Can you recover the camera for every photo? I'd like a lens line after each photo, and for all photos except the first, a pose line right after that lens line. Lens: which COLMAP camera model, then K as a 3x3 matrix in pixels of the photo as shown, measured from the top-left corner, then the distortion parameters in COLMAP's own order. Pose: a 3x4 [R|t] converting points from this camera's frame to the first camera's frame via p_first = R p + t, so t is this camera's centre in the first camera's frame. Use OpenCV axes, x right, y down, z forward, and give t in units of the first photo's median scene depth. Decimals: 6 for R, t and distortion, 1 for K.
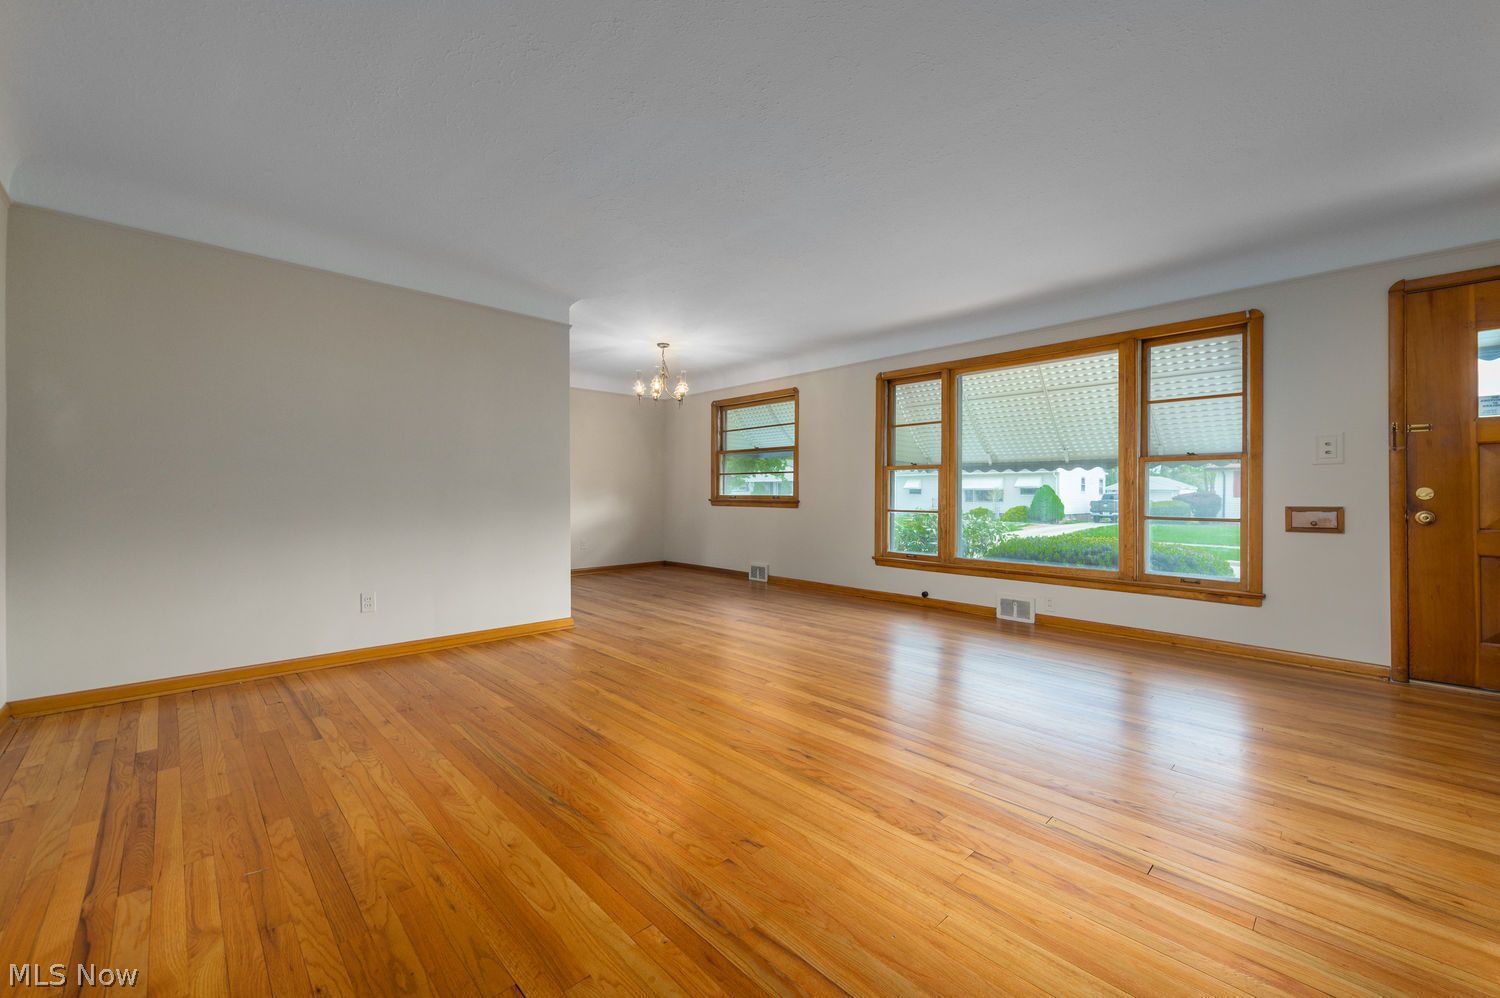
lens RADIAL K [[591.9, 0, 771.8], [0, 591.9, 496.1], [0, 0, 1]] dist [0.015025, -0.004719]
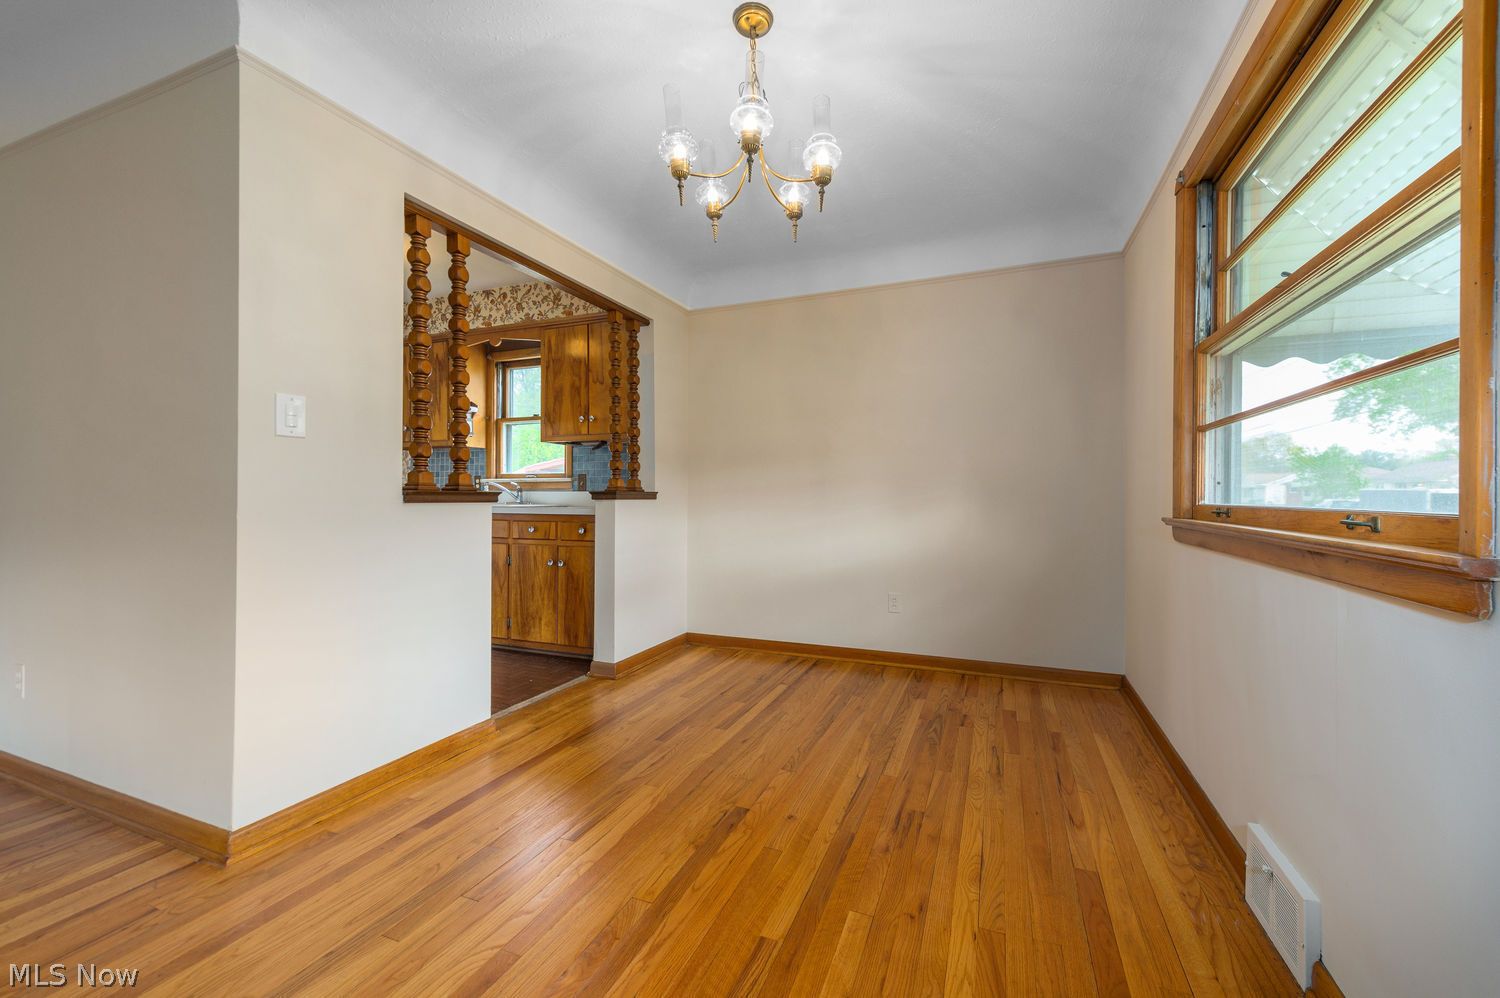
lens RADIAL K [[591.9, 0, 768.3], [0, 591.9, 495.2], [0, 0, 1]] dist [0.015025, -0.004719]
pose [[0.398997, -0.004434, -0.916942, 0.132531], [-0.003994, 0.999970, -0.006573, -0.005188], [0.916944, 0.006285, 0.398967, 1.099758]]
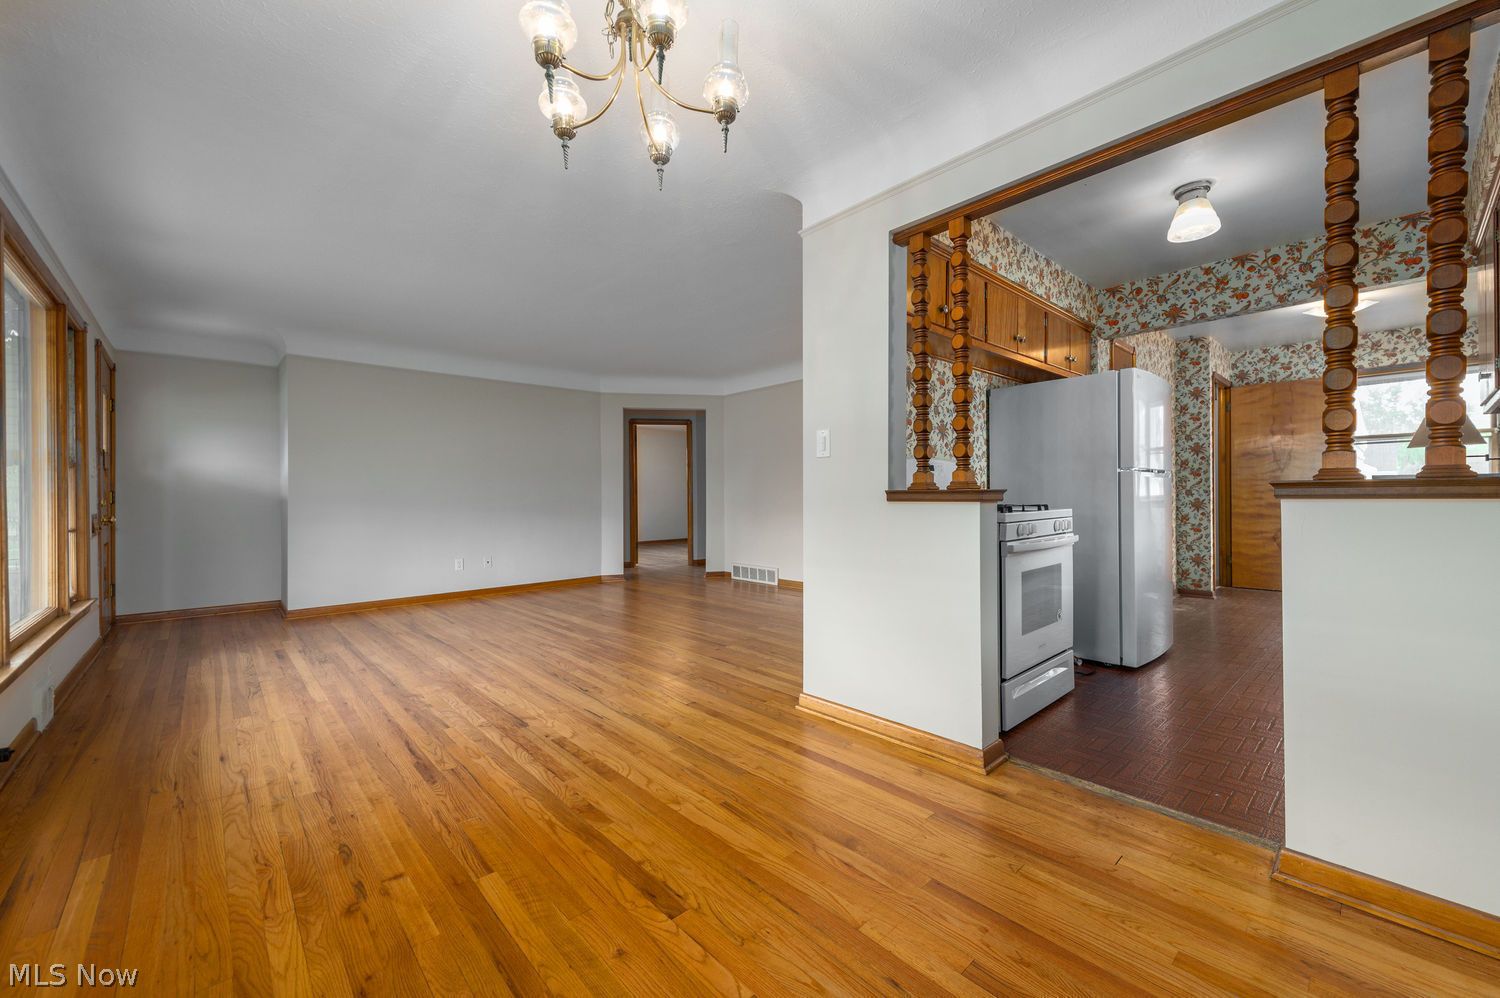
lens RADIAL K [[591.9, 0, 771.6], [0, 591.9, 492.3], [0, 0, 1]] dist [0.015025, -0.004719]
pose [[-0.999552, 0.006794, 0.029136, -0.308155], [0.006784, 0.999977, -0.000444, -0.009307], [-0.029138, -0.000246, -0.999575, 1.553172]]
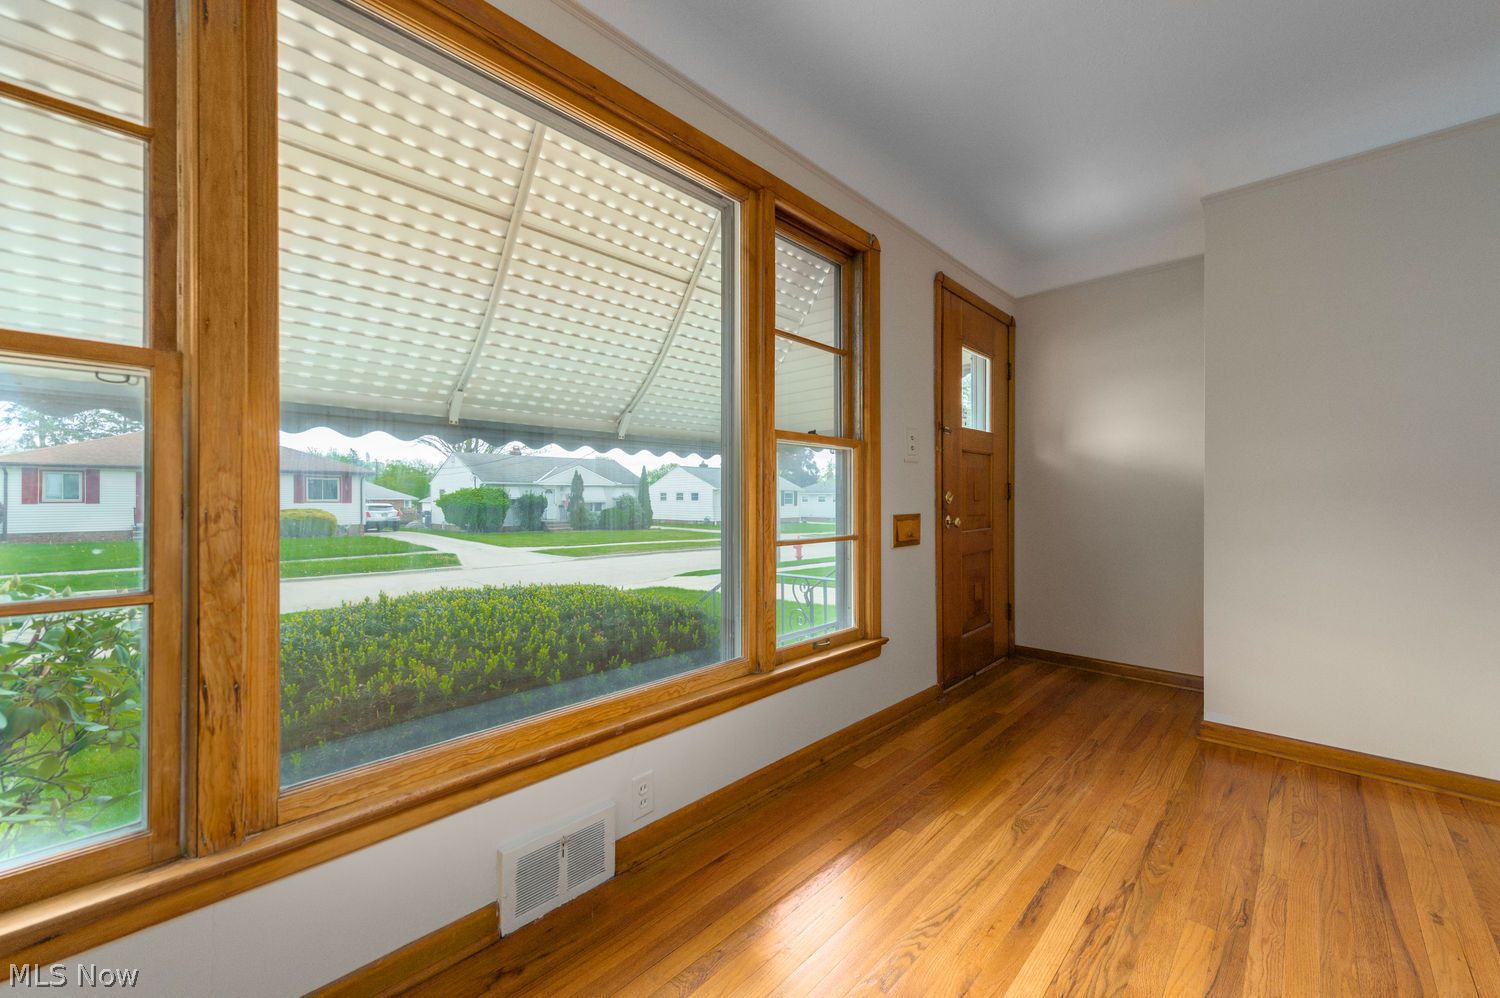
lens RADIAL K [[591.9, 0, 766.2], [0, 591.9, 487.9], [0, 0, 1]] dist [0.015025, -0.004719]
pose [[-0.039567, 0.015304, 0.999100, 0.088069], [0.007136, 0.999862, -0.015033, -0.004517], [-0.999191, 0.006534, -0.039670, 0.899476]]
